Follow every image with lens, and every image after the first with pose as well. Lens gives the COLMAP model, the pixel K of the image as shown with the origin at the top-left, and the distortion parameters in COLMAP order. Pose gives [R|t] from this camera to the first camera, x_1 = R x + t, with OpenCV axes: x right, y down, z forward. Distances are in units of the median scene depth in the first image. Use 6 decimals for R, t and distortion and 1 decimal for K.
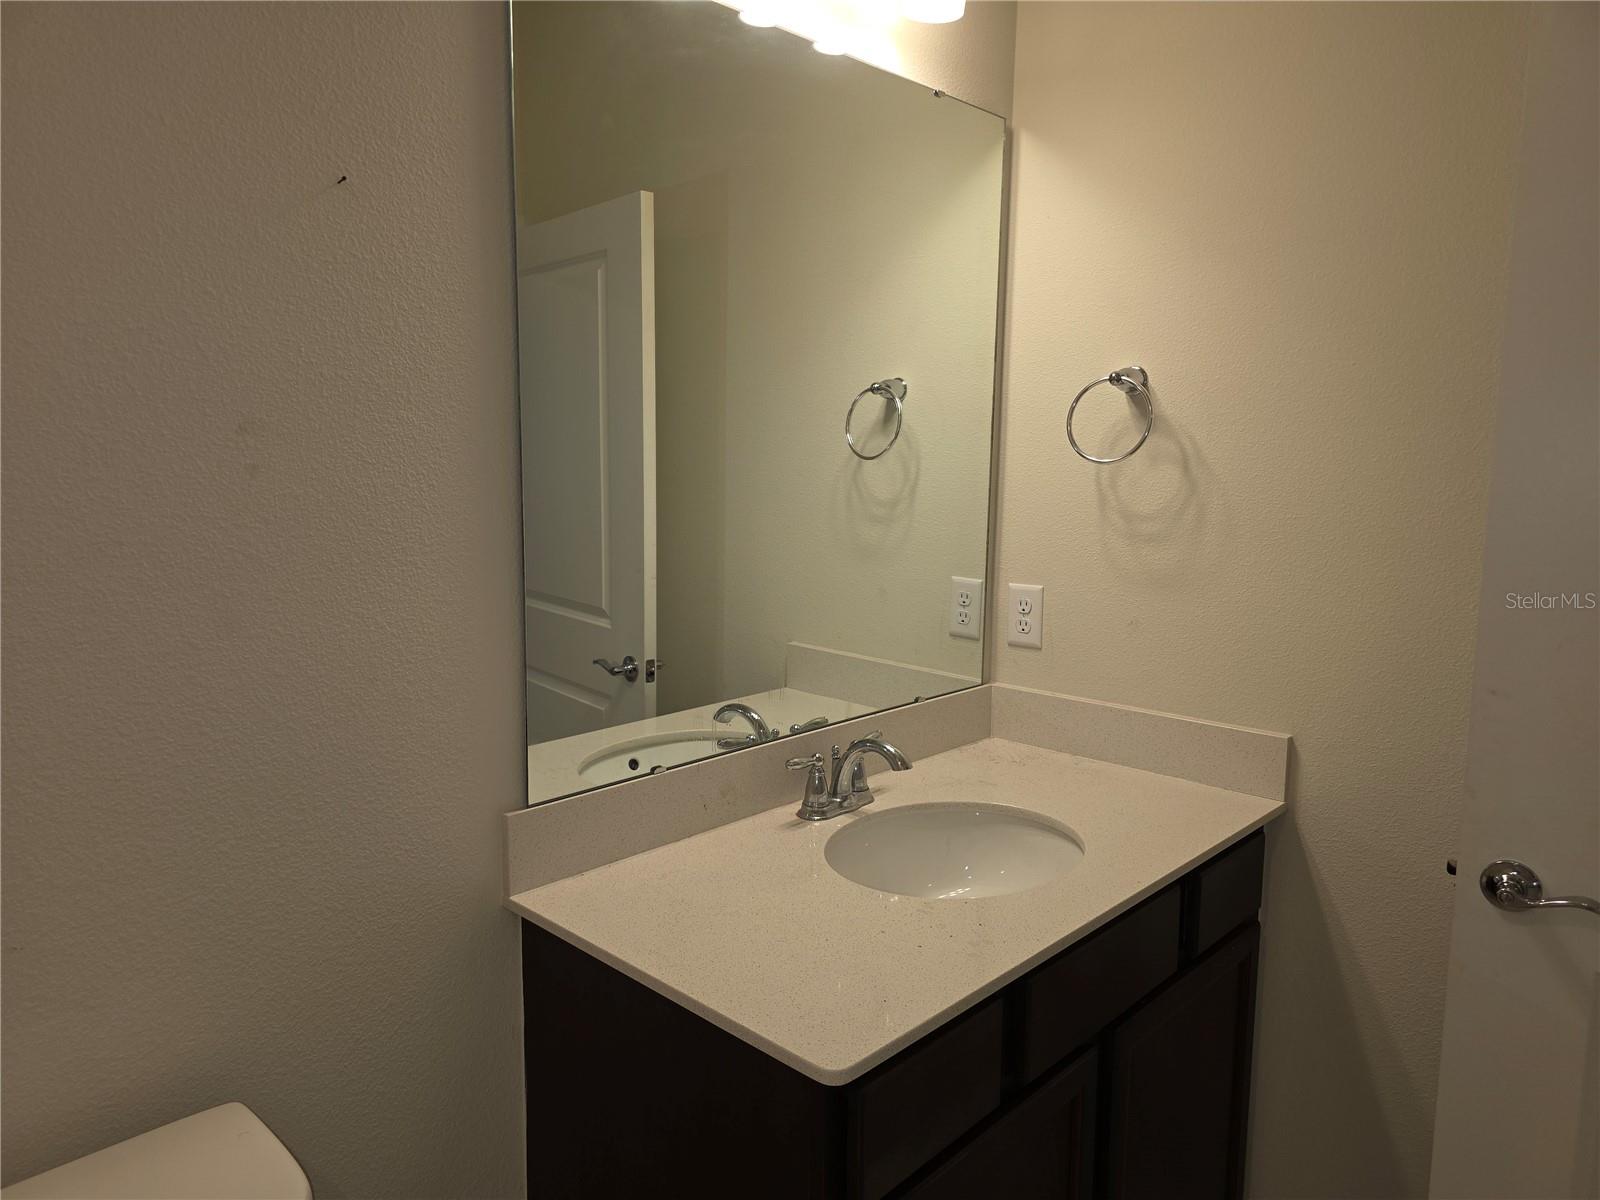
lens RADIAL K [[1072.8, 0, 800.0], [0, 1072.8, 600.0], [0, 0, 1]] dist [0.002128, 0.000764]
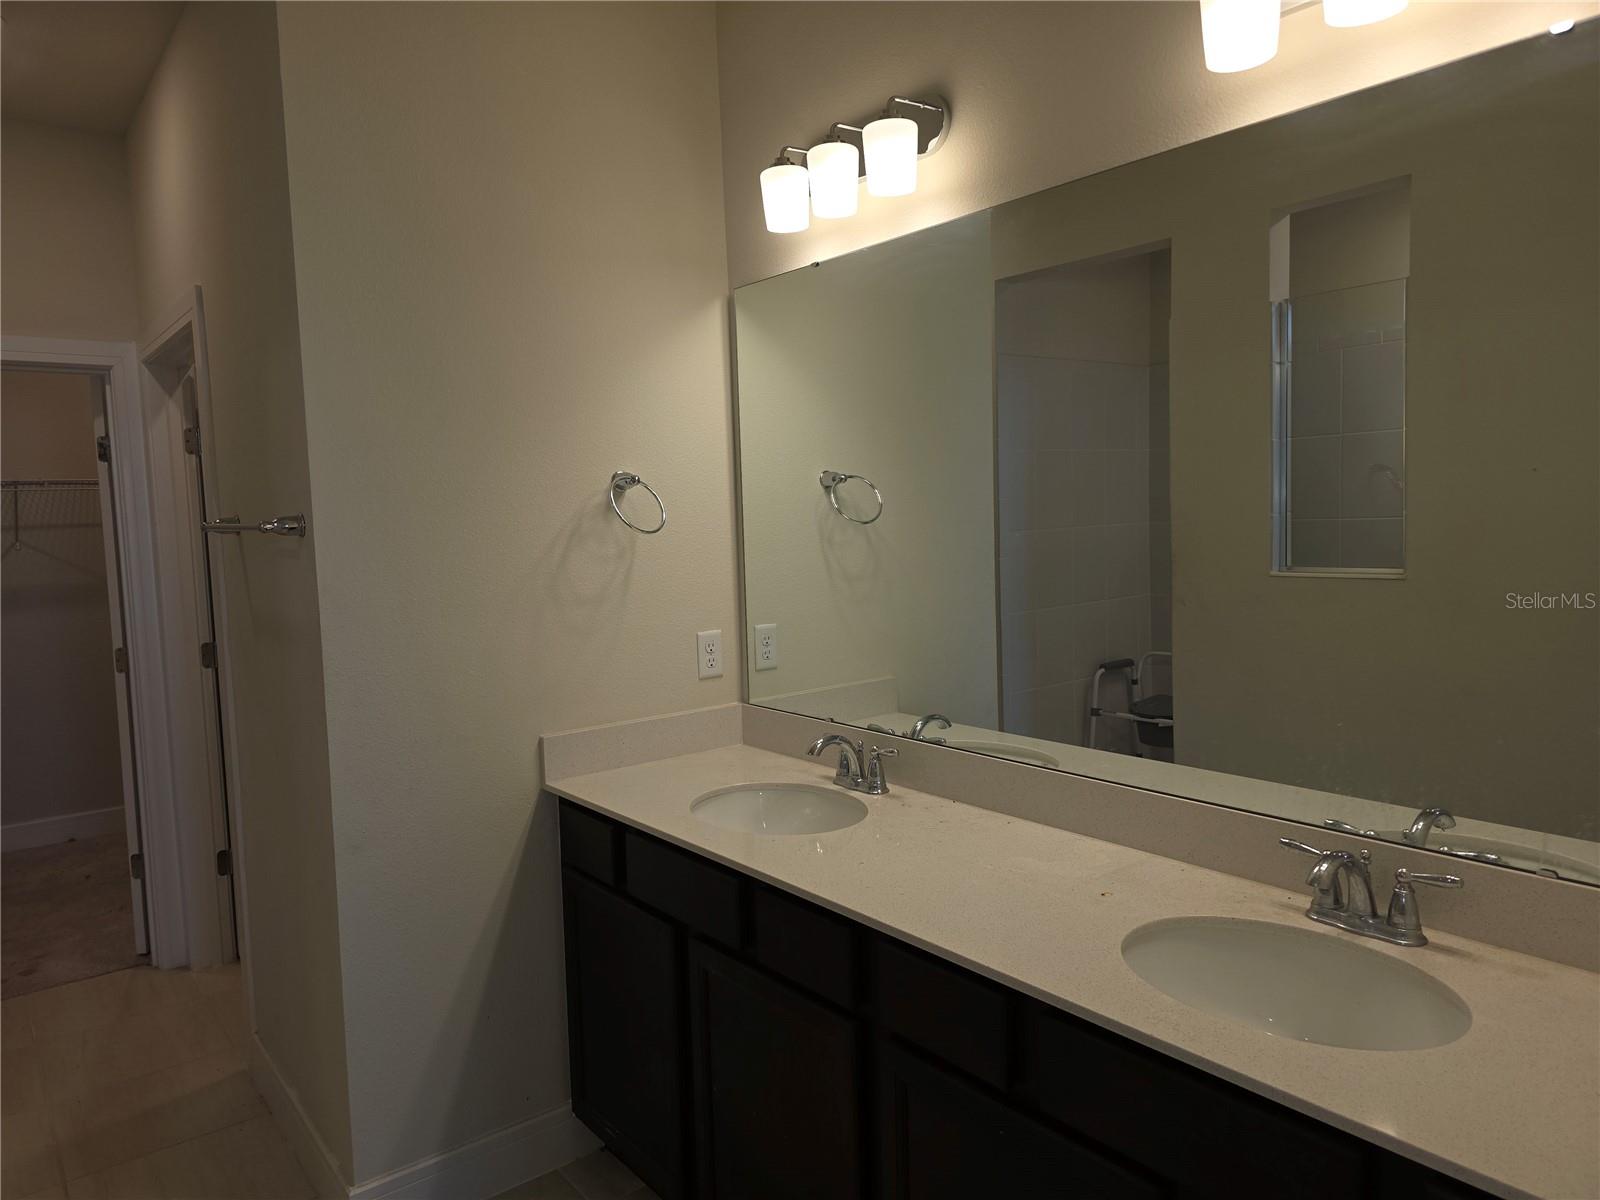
lens RADIAL K [[1072.8, 0, 800.0], [0, 1072.8, 600.0], [0, 0, 1]] dist [0.002128, 0.000764]
pose [[0.132718, -0.083257, 0.987651, -1.139450], [0.185687, 0.980911, 0.057736, -0.115712], [-0.973605, 0.175731, 0.145645, 0.745071]]
